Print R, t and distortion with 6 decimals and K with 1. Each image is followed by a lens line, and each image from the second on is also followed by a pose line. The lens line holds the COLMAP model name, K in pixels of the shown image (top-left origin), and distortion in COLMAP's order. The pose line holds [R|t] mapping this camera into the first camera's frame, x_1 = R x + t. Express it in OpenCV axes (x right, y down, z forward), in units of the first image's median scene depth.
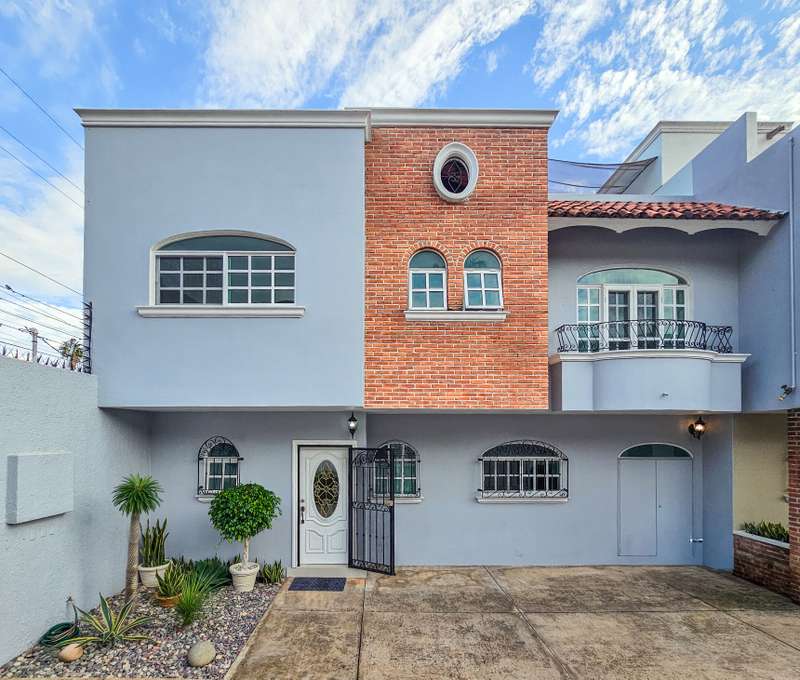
lens RADIAL K [[394.6, 0, 397.7], [0, 394.6, 395.3], [0, 0, 1]] dist [-0.004372, -0.001471]
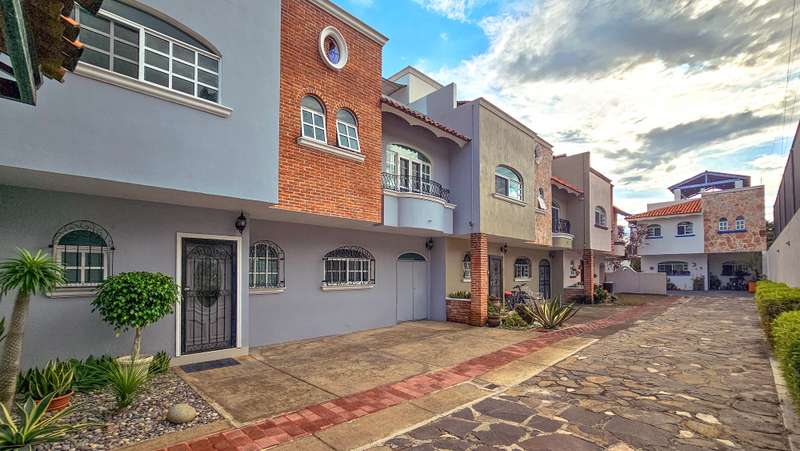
lens RADIAL K [[339.4, 0, 400.0], [0, 339.4, 225.5], [0, 0, 1]] dist [0.001977, 0.000061]
pose [[0.719053, 0.086158, 0.689594, -0.460567], [-0.057332, 0.996257, -0.064690, 0.120576], [-0.692586, 0.006980, 0.721301, -0.021641]]
